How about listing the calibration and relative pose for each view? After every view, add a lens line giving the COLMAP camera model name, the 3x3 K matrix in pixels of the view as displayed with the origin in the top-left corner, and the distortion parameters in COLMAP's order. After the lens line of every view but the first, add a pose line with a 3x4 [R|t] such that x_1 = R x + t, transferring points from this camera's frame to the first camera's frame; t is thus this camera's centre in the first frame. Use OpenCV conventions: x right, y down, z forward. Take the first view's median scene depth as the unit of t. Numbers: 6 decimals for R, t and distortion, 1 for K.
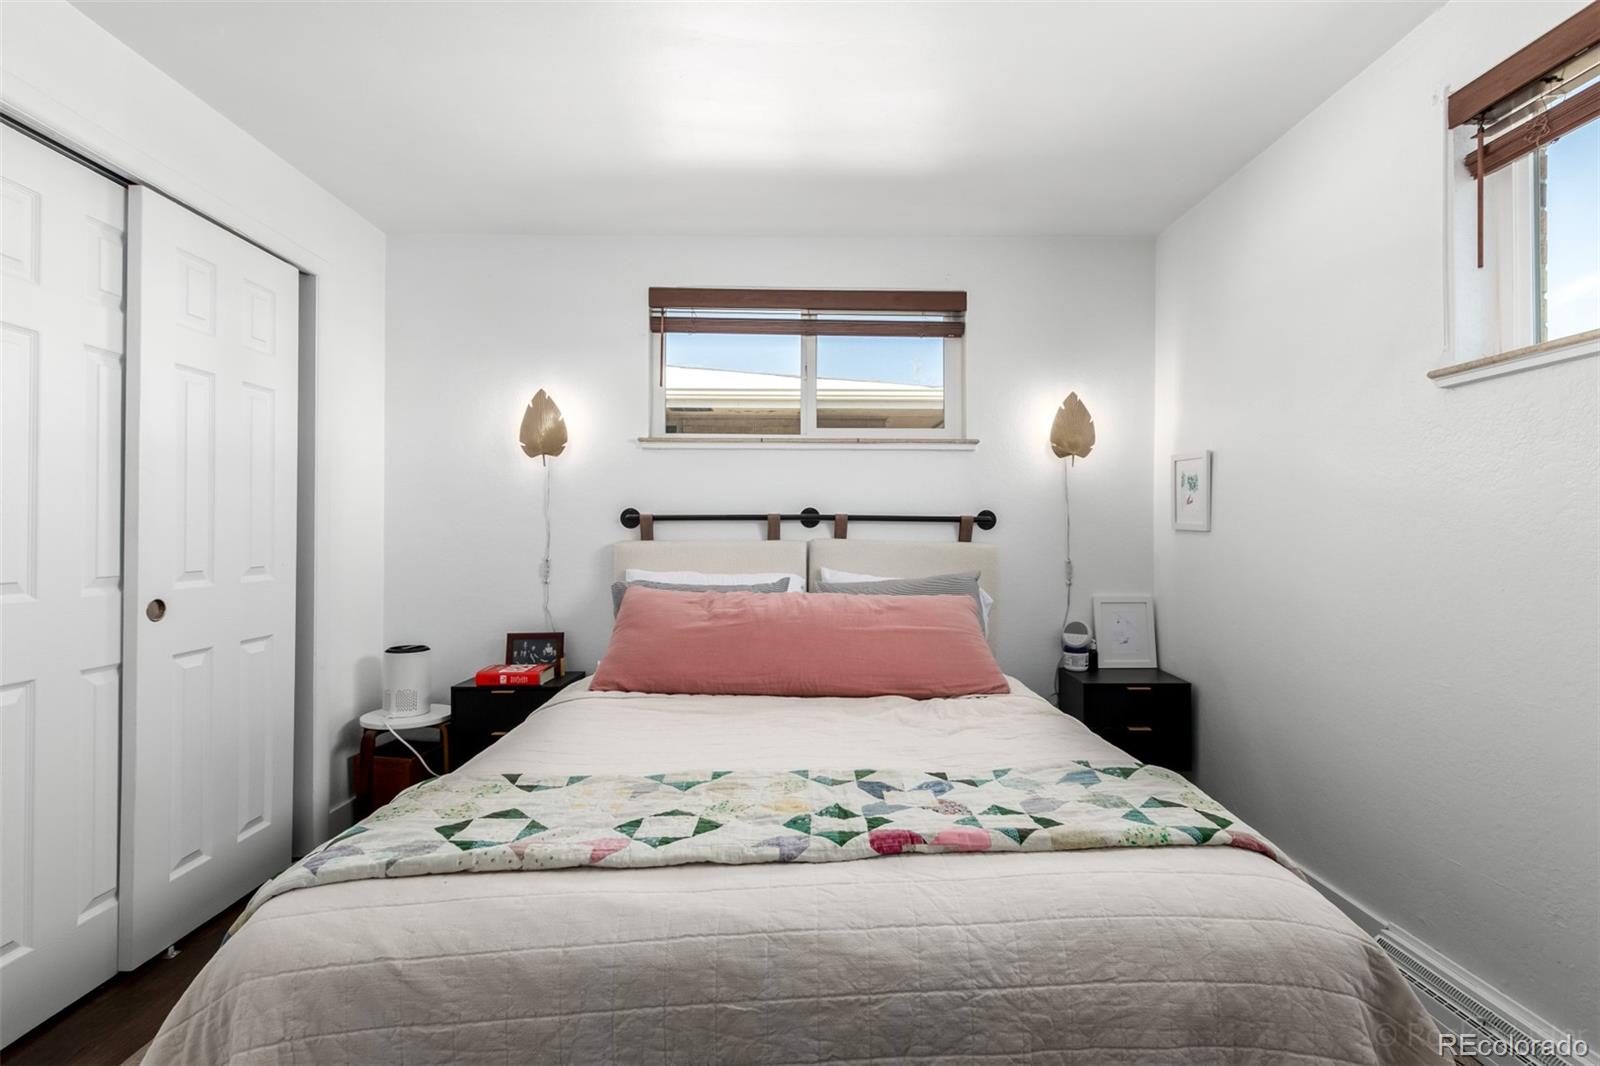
lens RADIAL K [[737.3, 0, 811.4], [0, 737.3, 534.9], [0, 0, 1]] dist [0.001809, 0.000558]
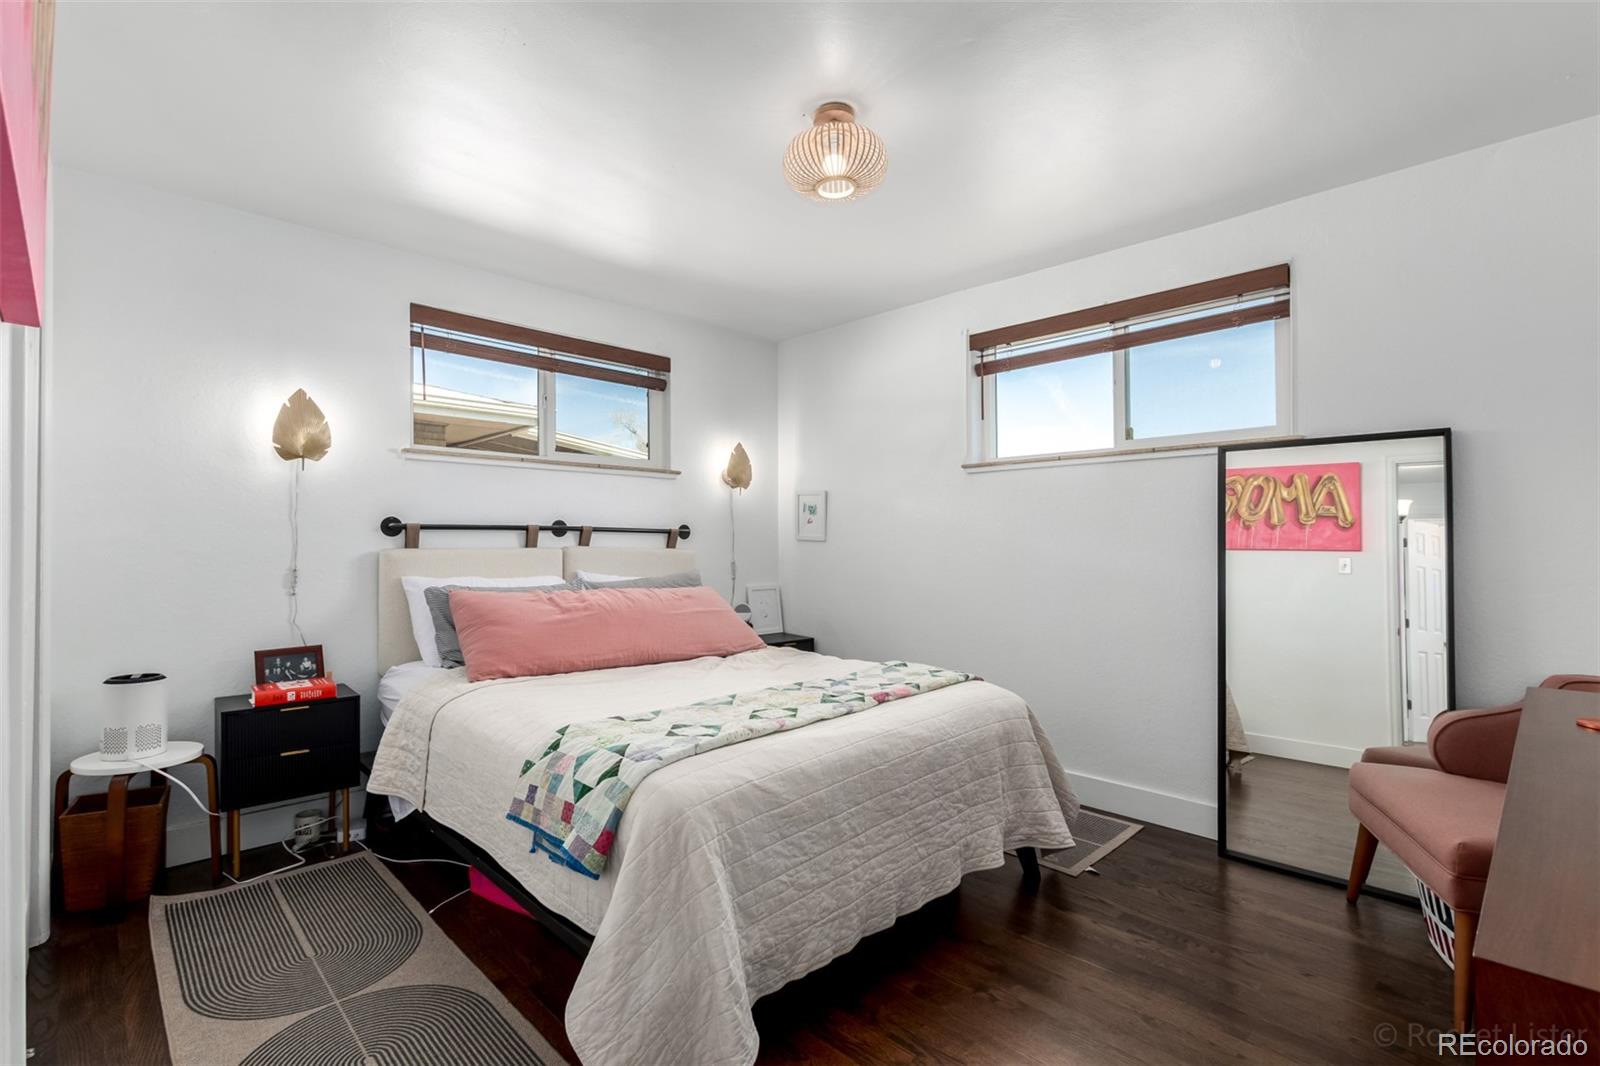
lens RADIAL K [[736.9, 0, 794.0], [0, 736.9, 540.3], [0, 0, 1]] dist [0.001916, -0.000340]
pose [[0.741722, 0.002646, 0.670702, -0.543380], [-0.001695, 0.999996, -0.002070, -0.002871], [-0.670705, 0.000399, 0.741724, -0.128406]]
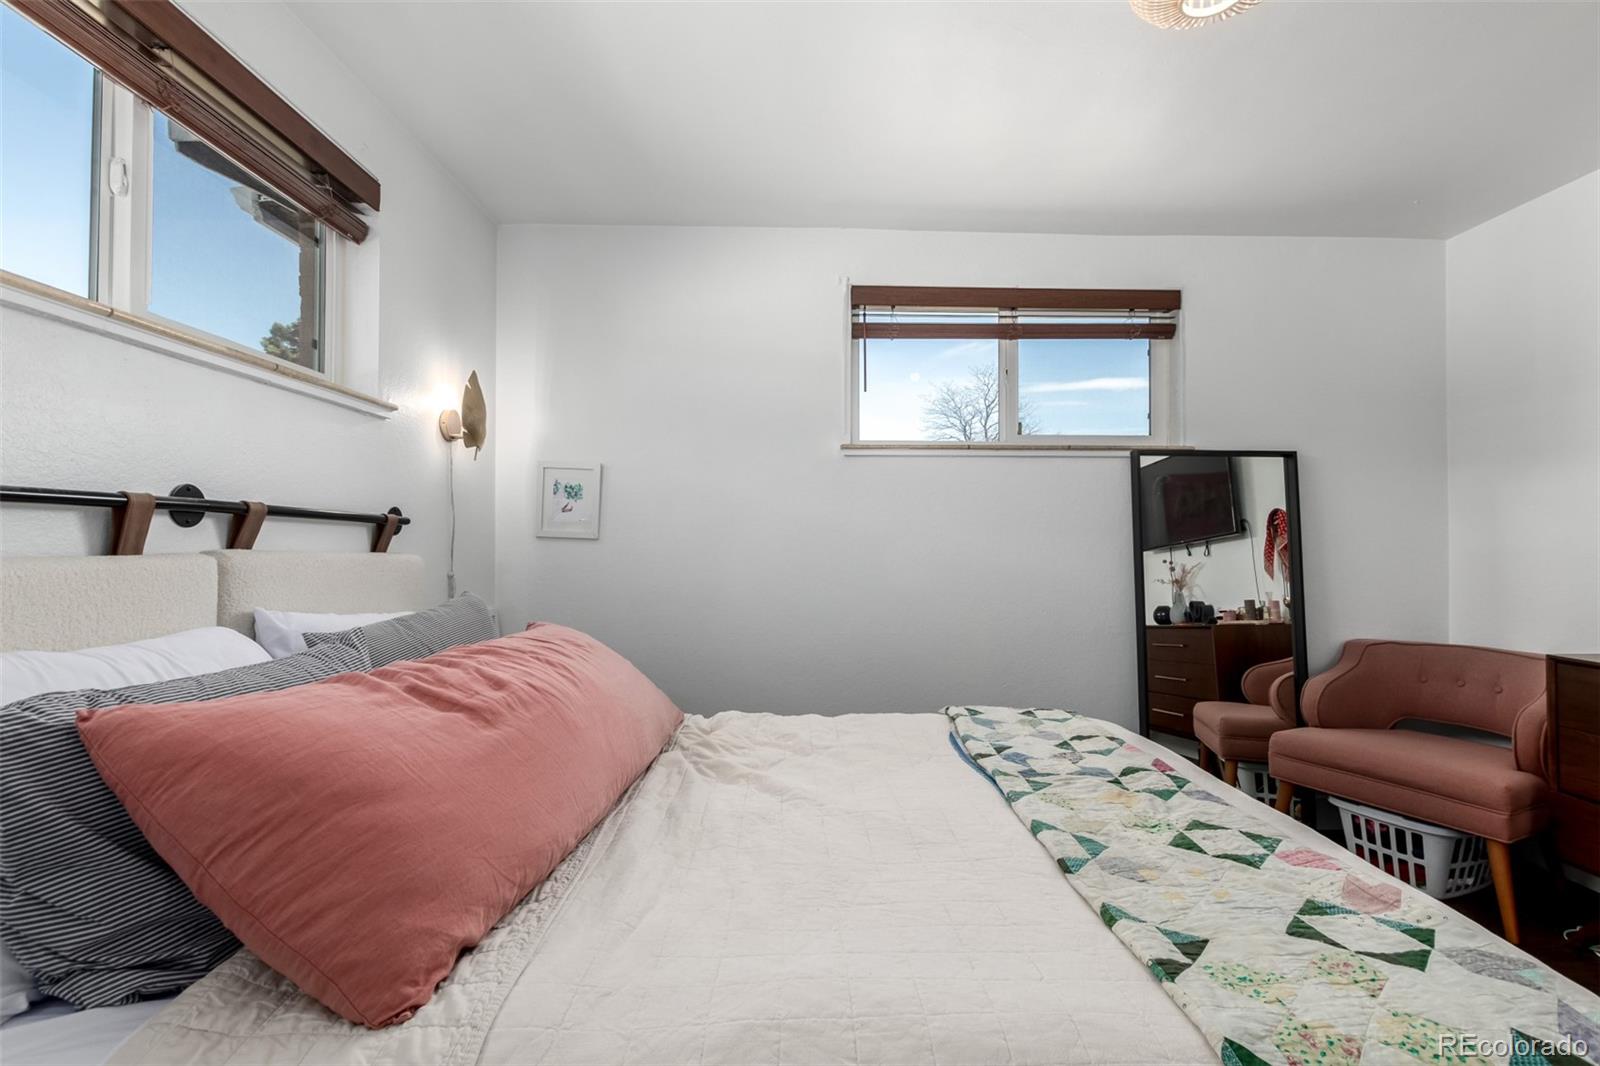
lens RADIAL K [[737.3, 0, 811.4], [0, 737.3, 534.9], [0, 0, 1]] dist [0.001809, 0.000558]
pose [[0.012014, 0.008564, 0.999891, -0.493974], [-0.003888, 0.999956, -0.008518, -0.002657], [-0.999920, -0.003785, 0.012047, 0.635564]]
